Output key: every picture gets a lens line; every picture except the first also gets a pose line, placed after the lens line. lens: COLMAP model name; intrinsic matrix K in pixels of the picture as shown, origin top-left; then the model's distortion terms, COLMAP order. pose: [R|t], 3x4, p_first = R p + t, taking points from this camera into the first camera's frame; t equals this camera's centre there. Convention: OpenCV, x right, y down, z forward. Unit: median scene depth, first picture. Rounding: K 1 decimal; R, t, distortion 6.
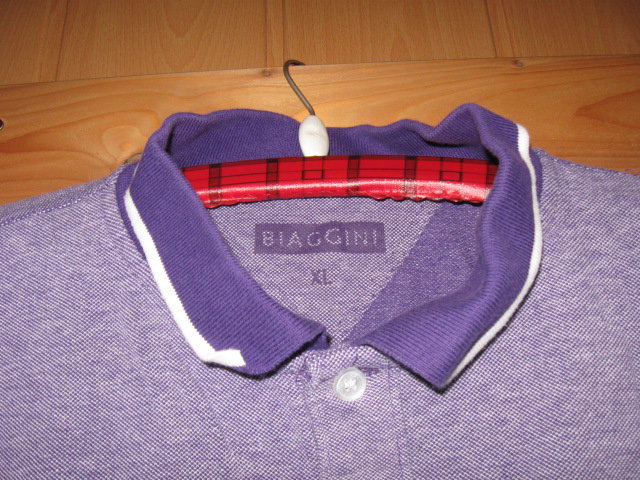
lens RADIAL K [[666.0, 0, 322.0], [0, 666.0, 243.2], [0, 0, 1]] dist [-0.134679, 0.027688]
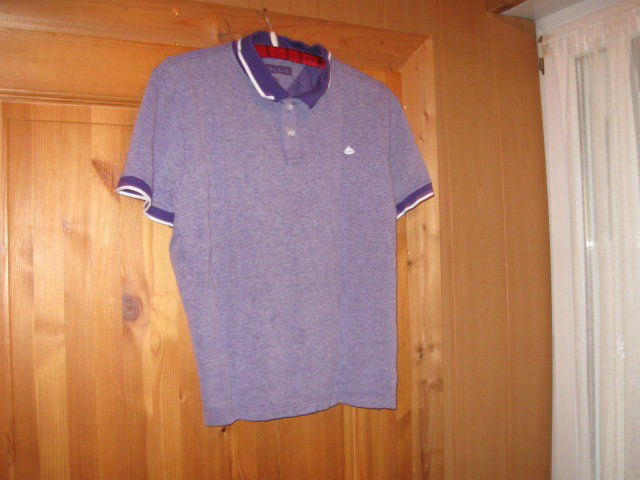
lens RADIAL K [[666.0, 0, 322.0], [0, 666.0, 243.2], [0, 0, 1]] dist [-0.134679, 0.027688]
pose [[0.875906, 0.021743, 0.481991, -1.685433], [-0.190861, 0.933112, 0.304752, -0.298003], [-0.443125, -0.358927, 0.821469, -2.791537]]
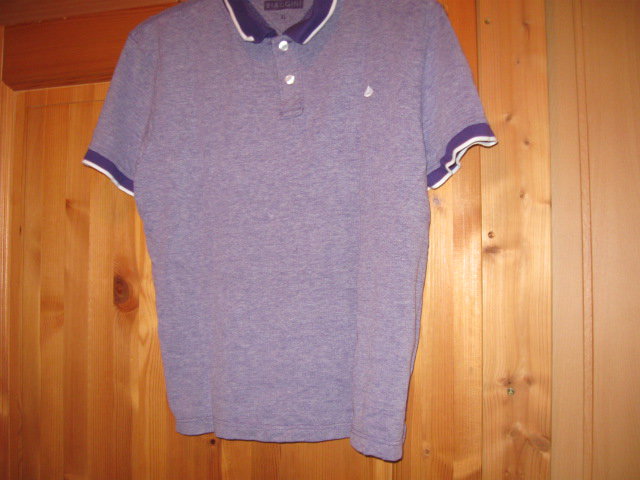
lens RADIAL K [[666.0, 0, 322.0], [0, 666.0, 243.2], [0, 0, 1]] dist [-0.134679, 0.027688]
pose [[0.976281, 0.025139, -0.215043, 0.901046], [0.051593, 0.937611, 0.343838, -0.003023], [0.210270, -0.346777, 0.914074, -2.273688]]
